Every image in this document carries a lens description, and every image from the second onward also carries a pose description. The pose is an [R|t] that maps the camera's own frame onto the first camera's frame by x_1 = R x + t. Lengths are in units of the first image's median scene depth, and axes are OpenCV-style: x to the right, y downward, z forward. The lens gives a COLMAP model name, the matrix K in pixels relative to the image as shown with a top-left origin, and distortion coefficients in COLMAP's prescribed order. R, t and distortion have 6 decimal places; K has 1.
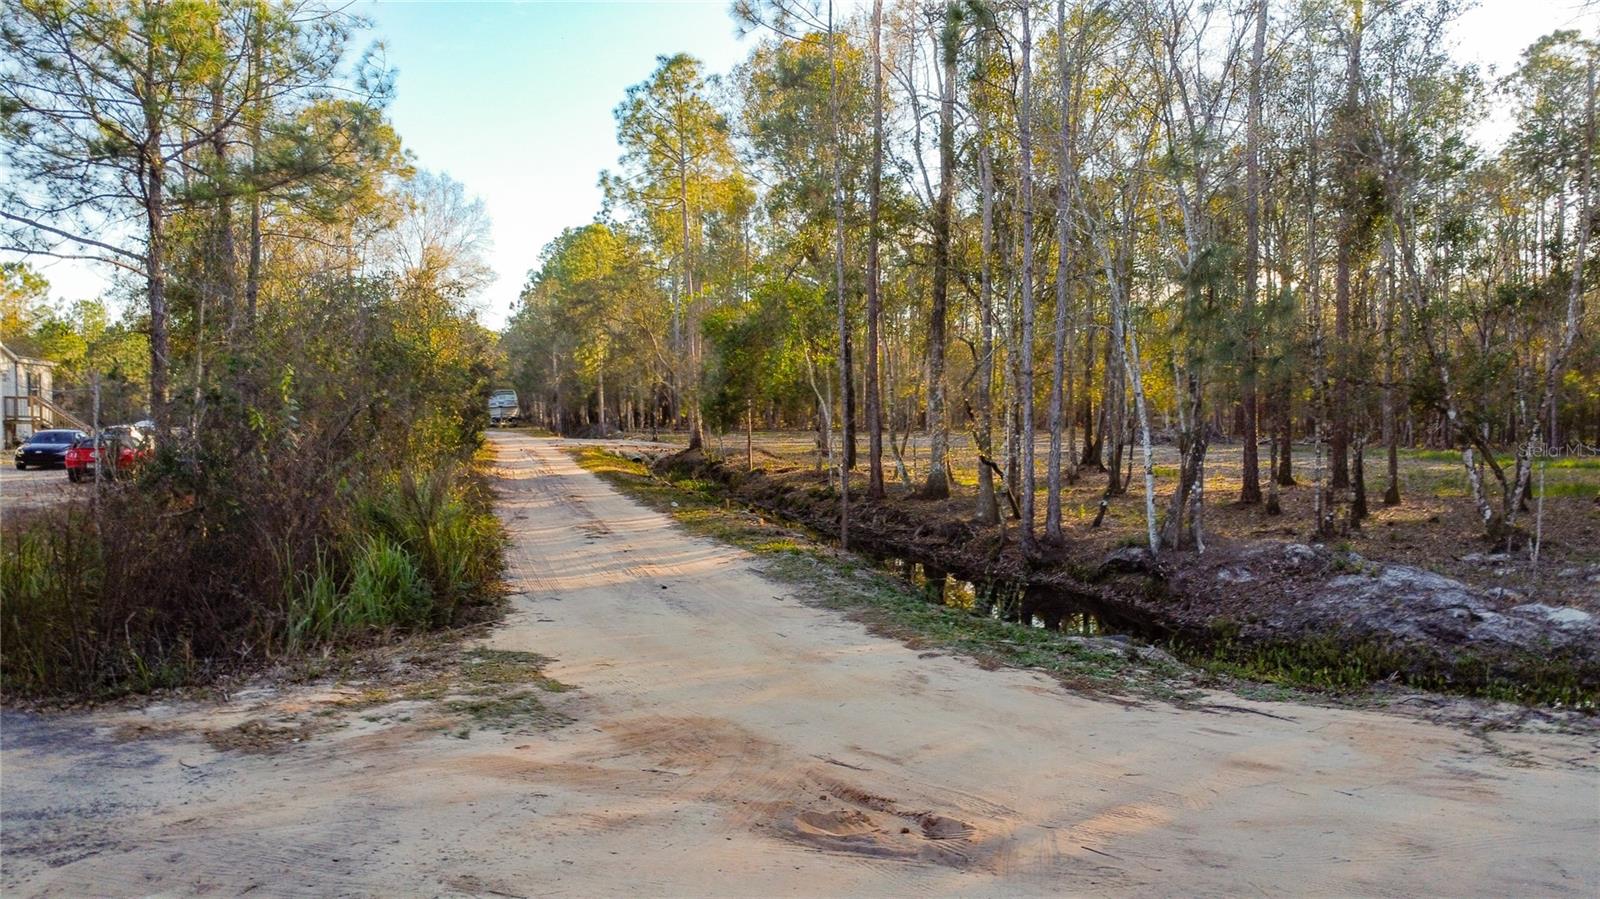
lens RADIAL K [[1160.5, 0, 803.3], [0, 1160.5, 474.6], [0, 0, 1]] dist [-0.005808, -0.004023]
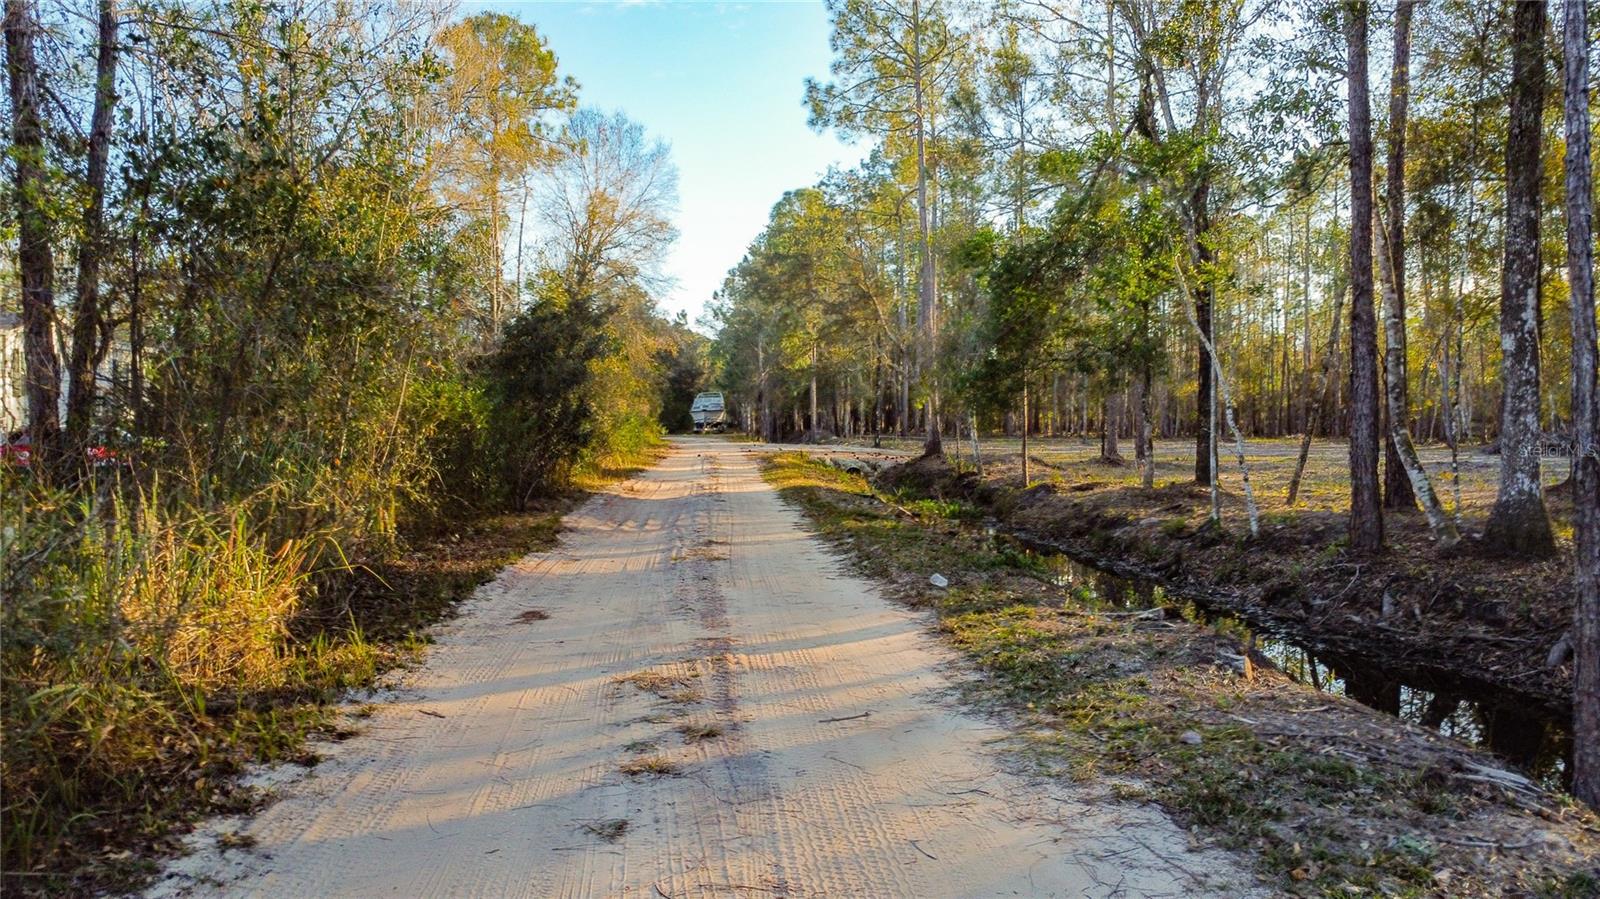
lens RADIAL K [[1159.3, 0, 800.0], [0, 1159.3, 449.5], [0, 0, 1]] dist [-0.027362, -0.009994]
pose [[0.981562, 0.000589, -0.191145, -0.035557], [-0.006727, 0.999482, -0.031461, -0.002284], [0.191028, 0.032167, 0.981057, 0.264188]]
